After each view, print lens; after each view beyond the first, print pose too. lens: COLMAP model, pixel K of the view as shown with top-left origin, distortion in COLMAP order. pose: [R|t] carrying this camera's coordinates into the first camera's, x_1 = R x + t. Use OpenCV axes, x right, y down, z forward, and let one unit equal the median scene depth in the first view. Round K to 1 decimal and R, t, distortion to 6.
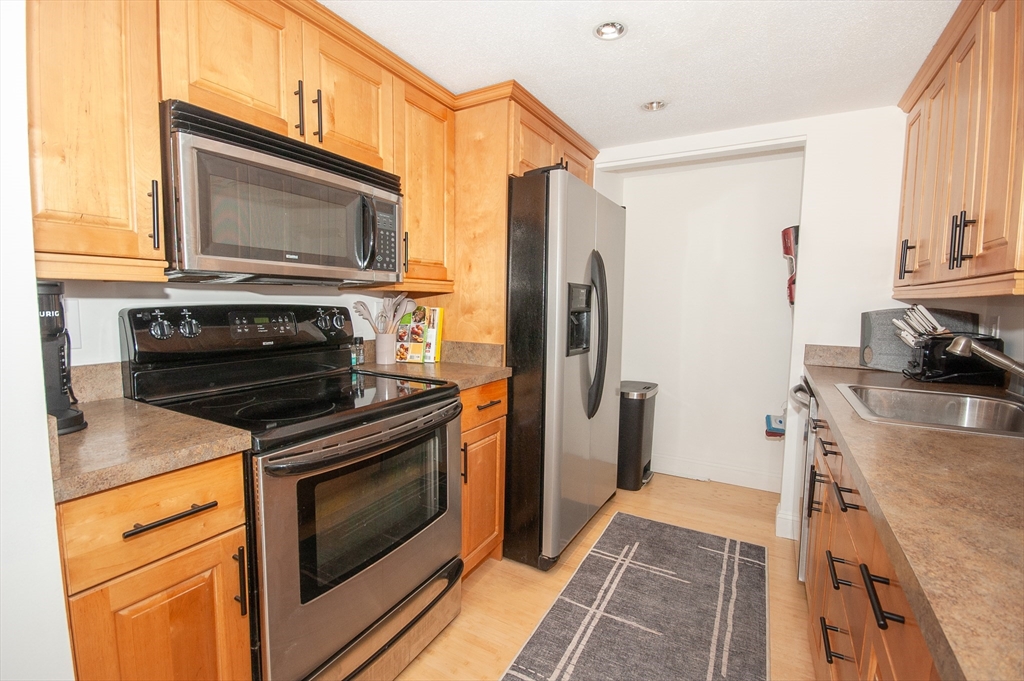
lens RADIAL K [[448.4, 0, 515.9], [0, 448.4, 342.8], [0, 0, 1]] dist [0.002853, -0.009638]
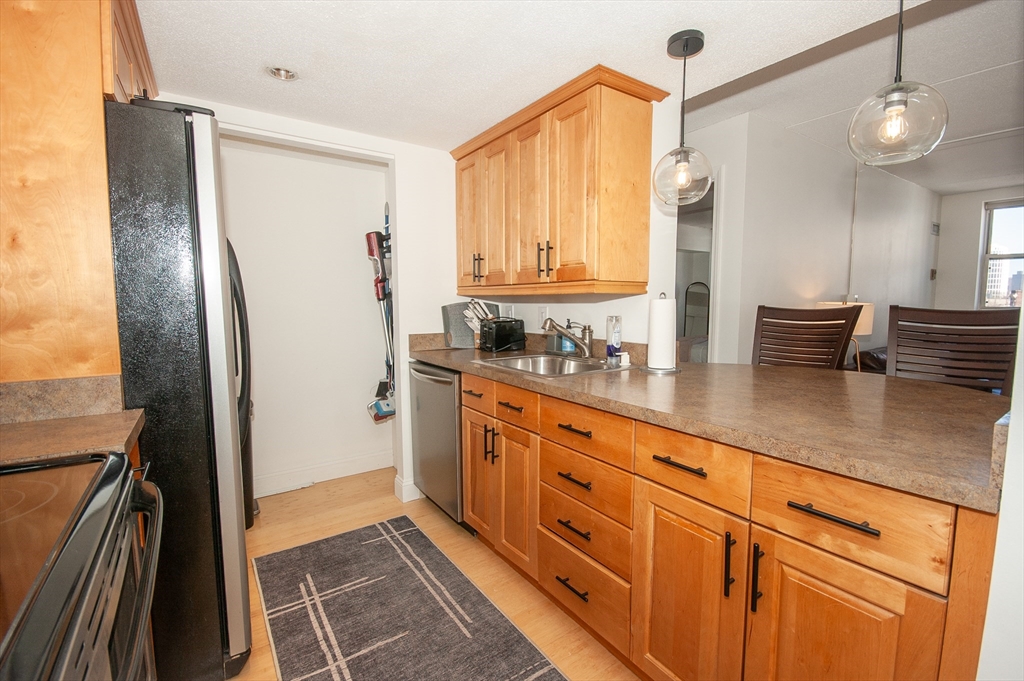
lens RADIAL K [[448.4, 0, 515.9], [0, 448.4, 342.8], [0, 0, 1]] dist [0.002853, -0.009638]
pose [[0.432961, -0.099729, 0.895879, -0.334331], [0.091512, 0.993589, 0.066380, -0.030664], [-0.896755, 0.053244, 0.439312, 0.254760]]
